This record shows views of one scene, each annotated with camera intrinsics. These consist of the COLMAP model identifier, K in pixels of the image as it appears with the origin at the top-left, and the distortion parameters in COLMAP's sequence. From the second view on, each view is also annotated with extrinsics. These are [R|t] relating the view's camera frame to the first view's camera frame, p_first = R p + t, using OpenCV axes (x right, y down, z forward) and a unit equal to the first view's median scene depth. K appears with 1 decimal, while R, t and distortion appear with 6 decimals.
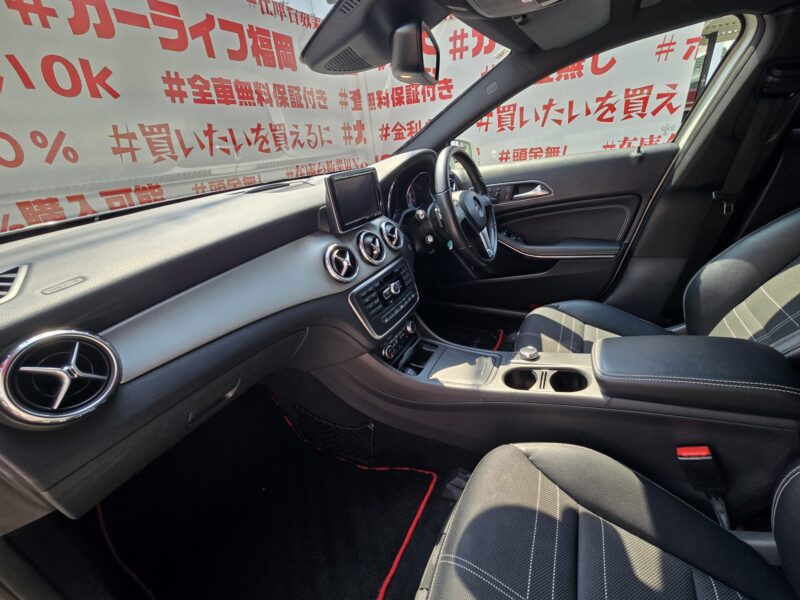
lens RADIAL K [[321.8, 0, 400.0], [0, 321.8, 300.0], [0, 0, 1]] dist [0.001074, 0.000104]
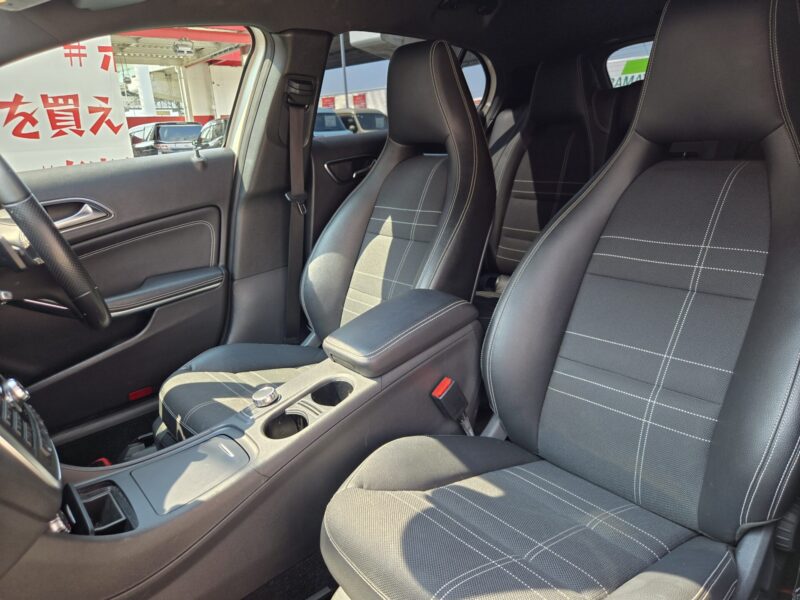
lens RADIAL K [[519.4, 0, 400.0], [0, 519.4, 300.0], [0, 0, 1]] dist [0.022582, -0.003305]
pose [[0.389144, -0.221217, 0.894220, -0.338795], [0.416347, 0.908165, 0.043482, 0.031209], [-0.821719, 0.355385, 0.445511, 0.112136]]
